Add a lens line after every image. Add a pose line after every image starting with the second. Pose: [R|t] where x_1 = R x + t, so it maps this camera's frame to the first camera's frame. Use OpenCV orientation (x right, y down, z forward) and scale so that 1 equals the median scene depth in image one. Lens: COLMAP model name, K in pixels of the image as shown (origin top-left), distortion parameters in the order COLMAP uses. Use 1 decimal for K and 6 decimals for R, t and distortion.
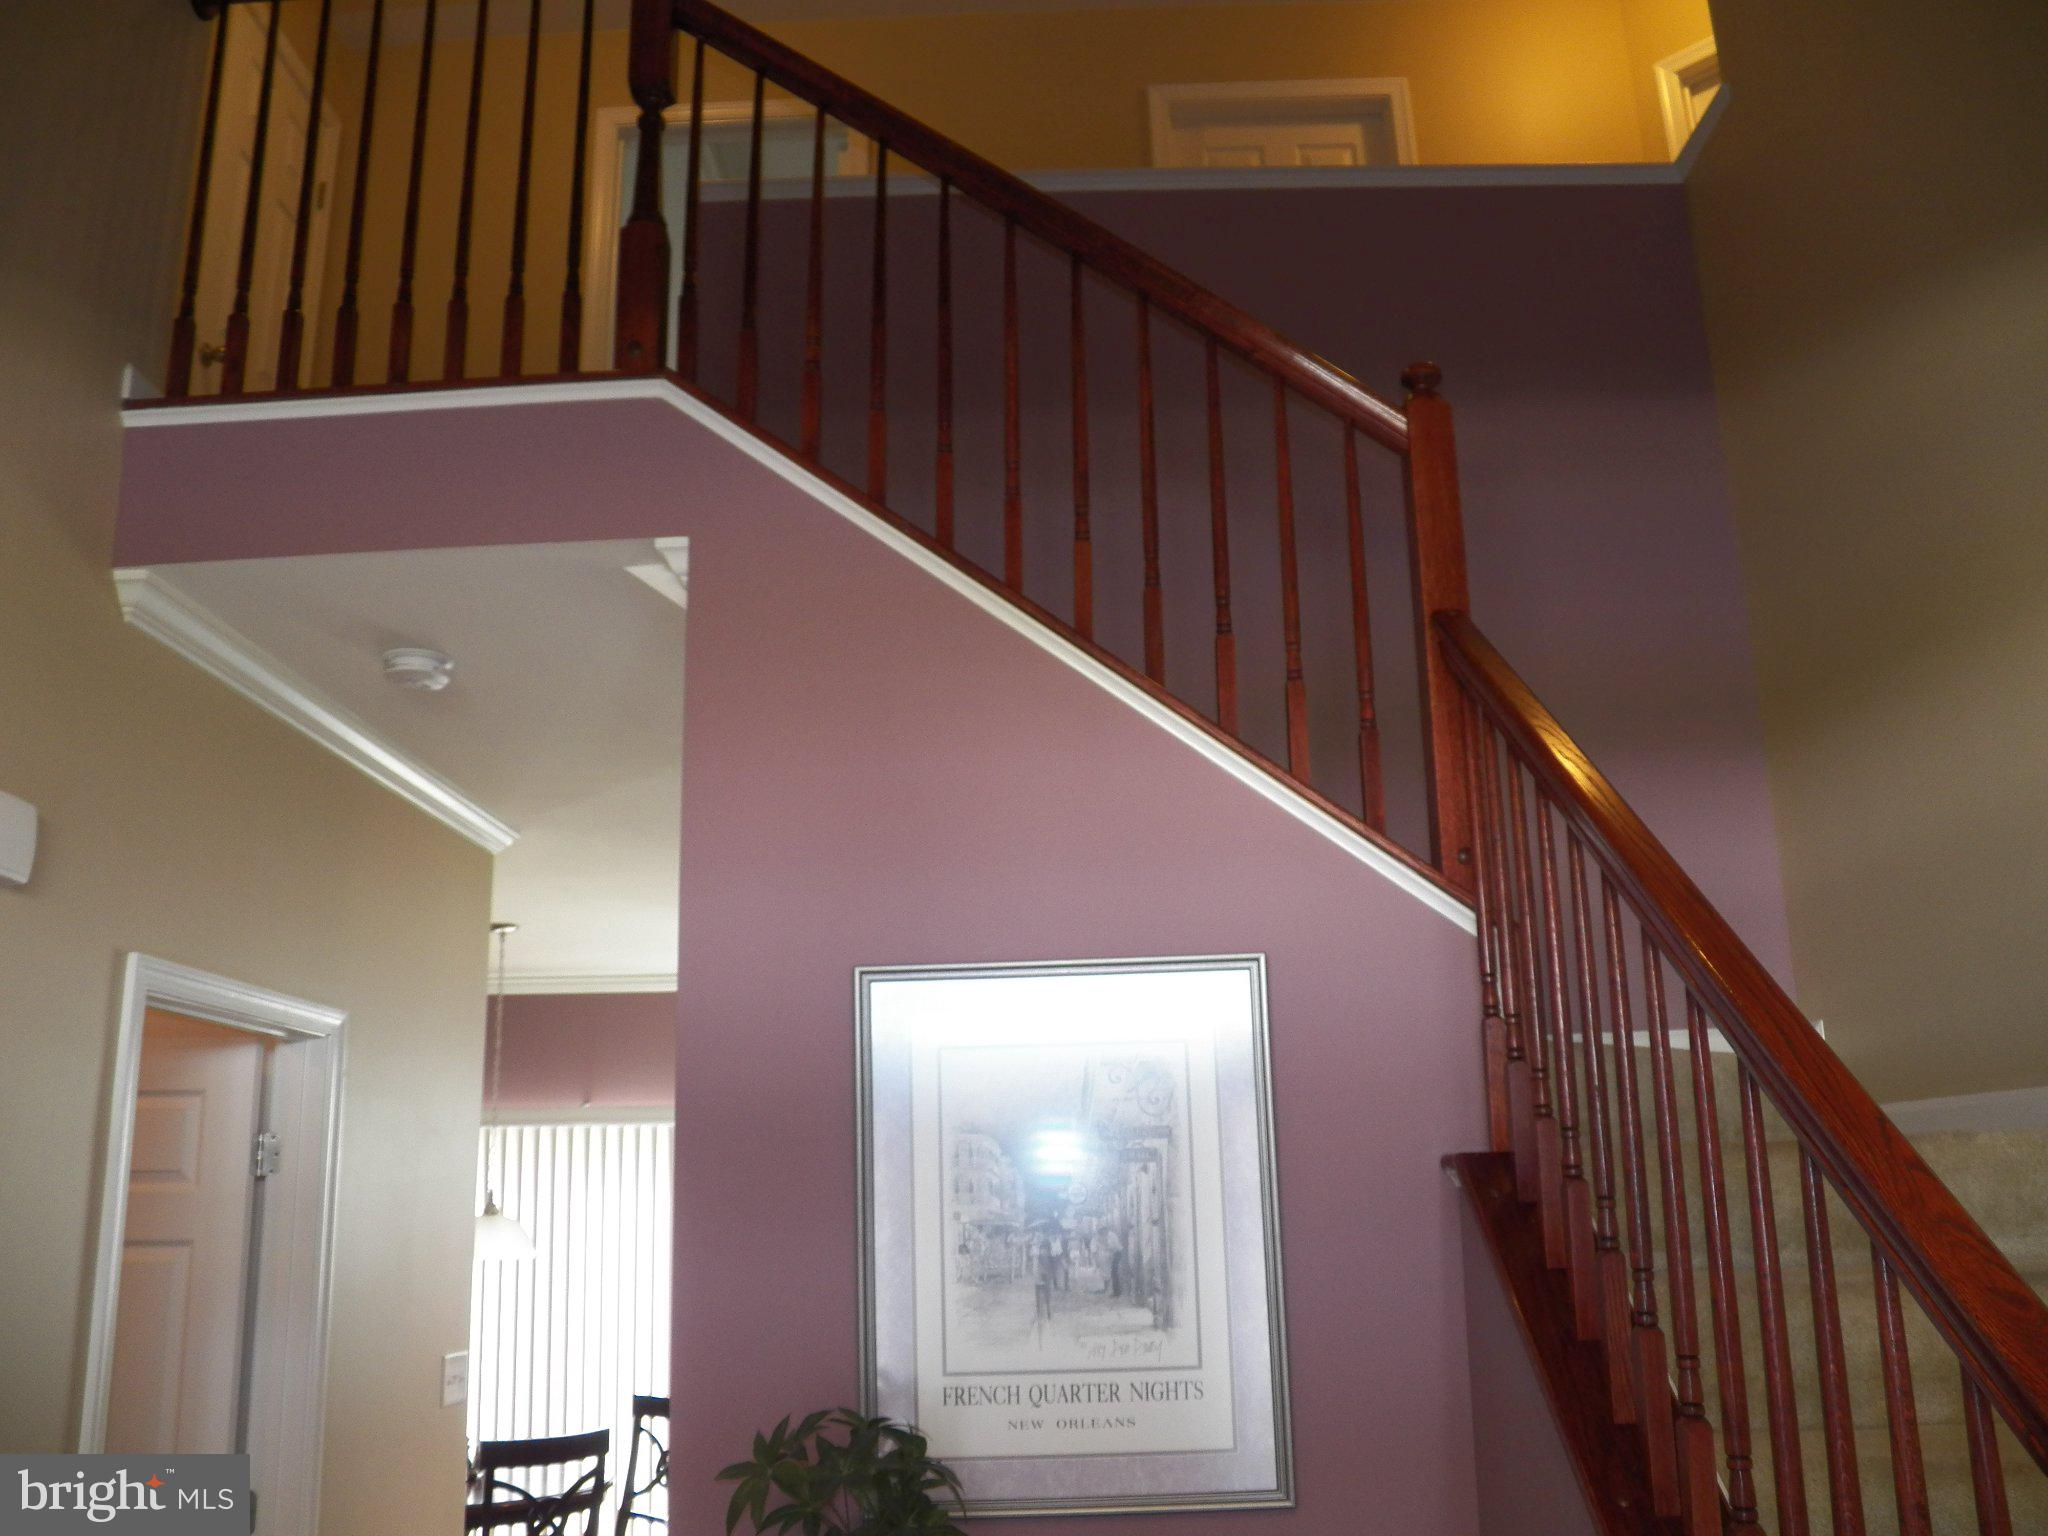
lens RADIAL K [[1677.9, 0, 1016.9], [0, 1677.9, 776.0], [0, 0, 1]] dist [-0.126628, 0.080806]
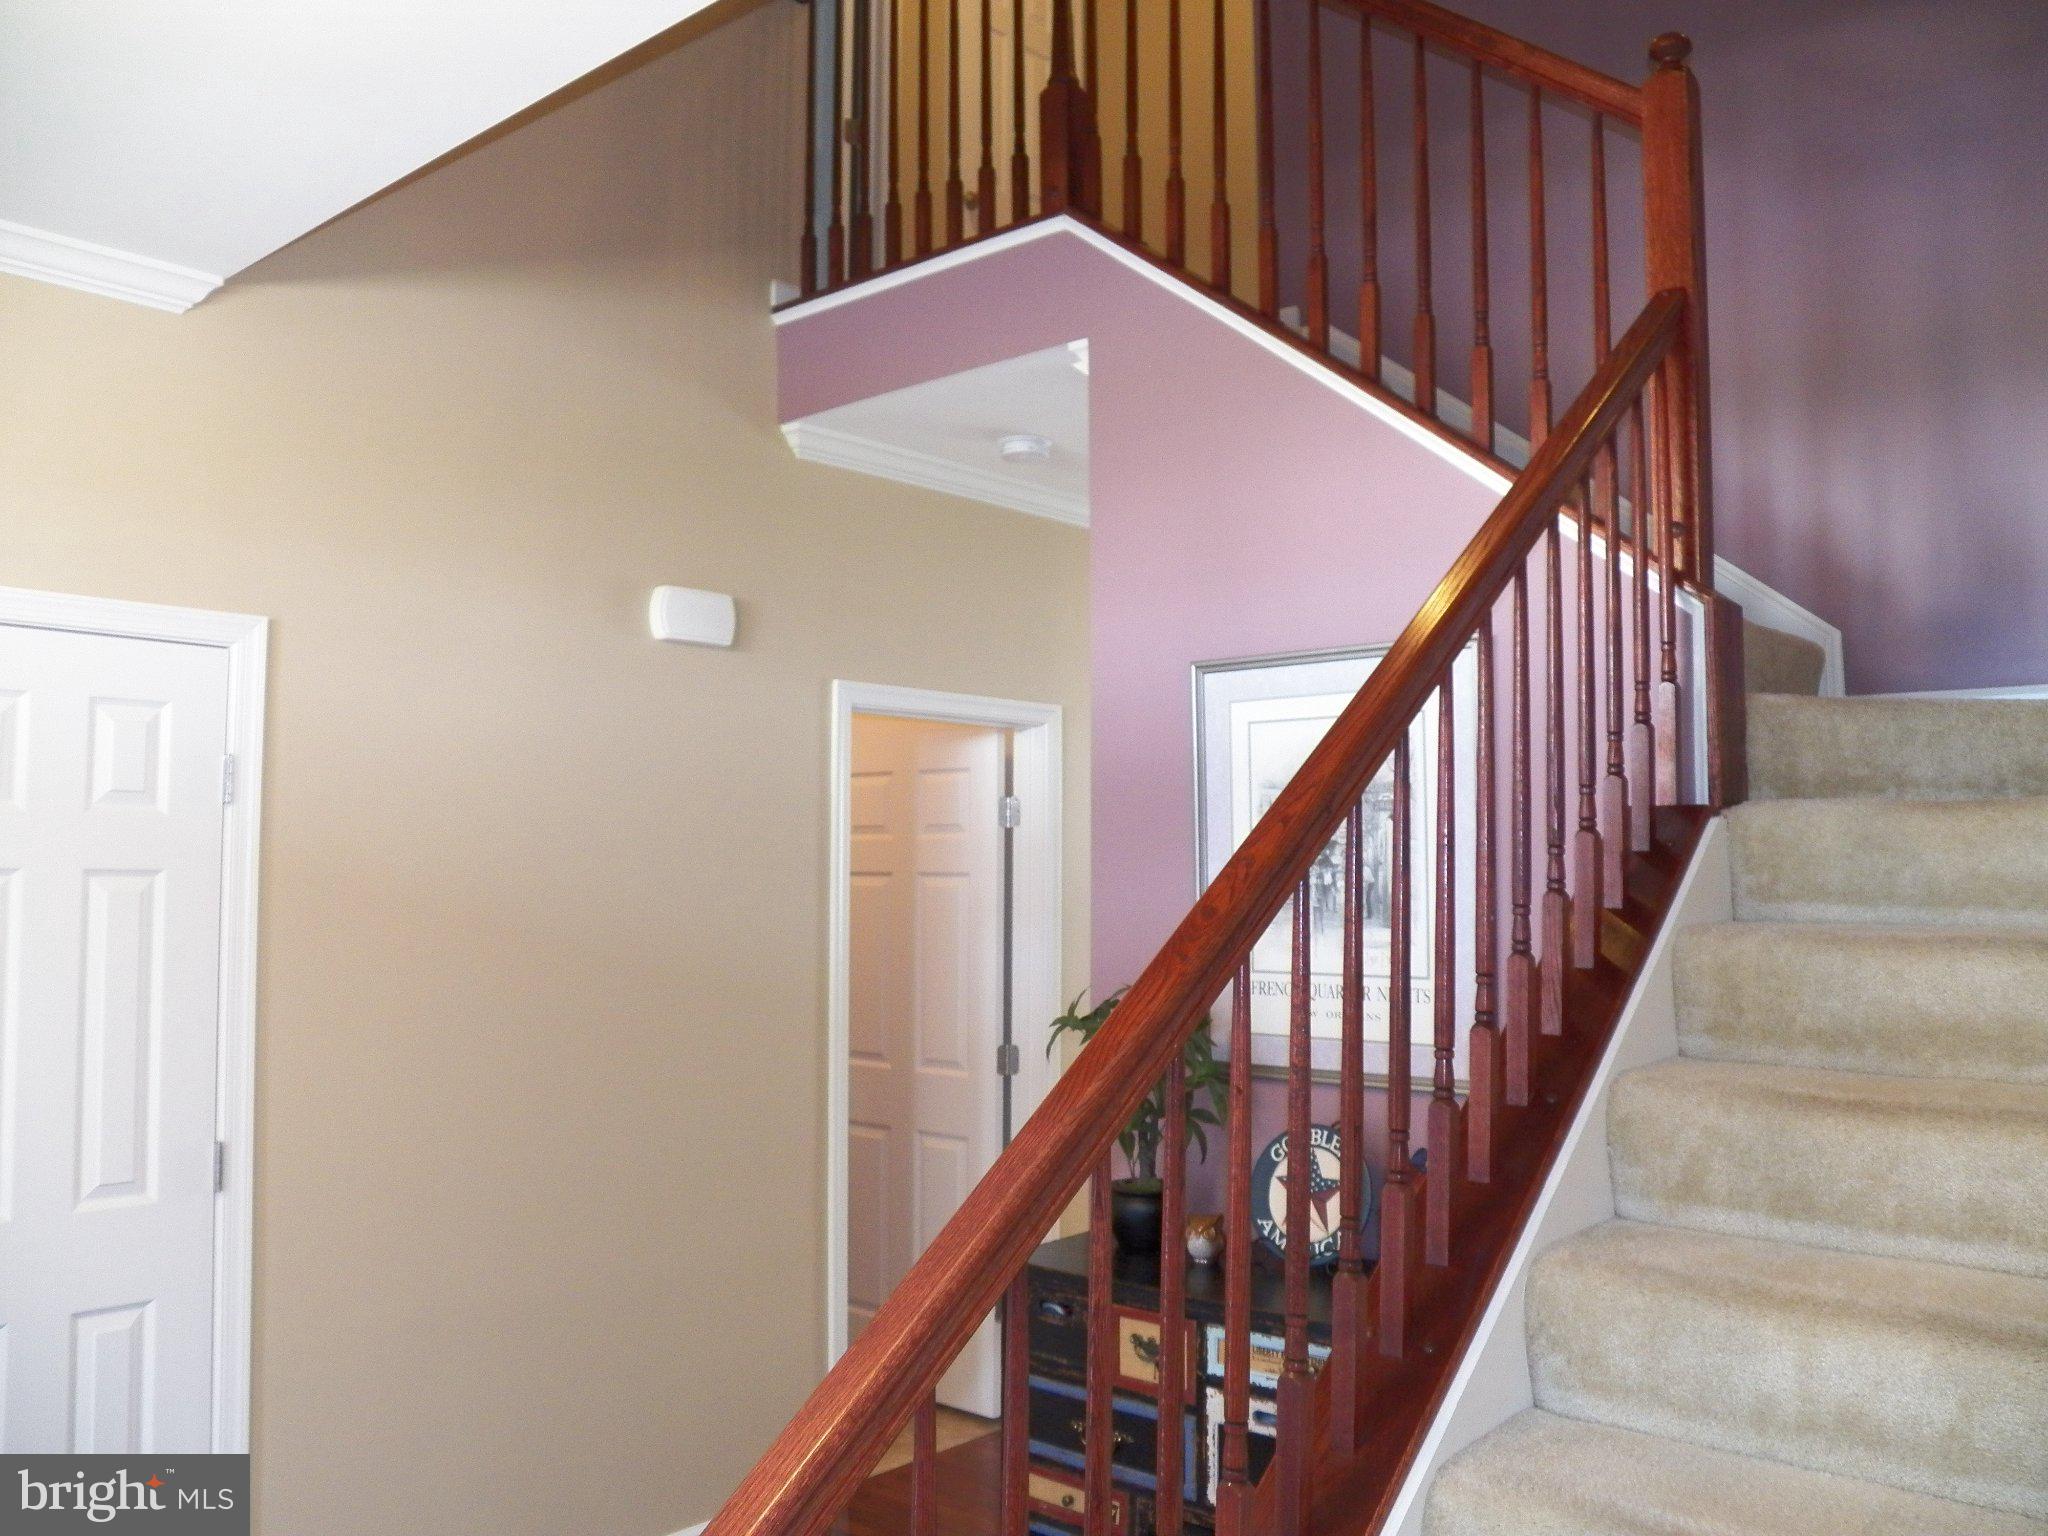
lens RADIAL K [[1677.9, 0, 1016.9], [0, 1677.9, 776.0], [0, 0, 1]] dist [-0.126628, 0.080806]
pose [[0.765132, -0.009057, -0.643810, 0.570549], [0.136859, 0.979340, 0.148872, -0.010471], [0.629160, -0.202018, 0.750564, -0.068380]]
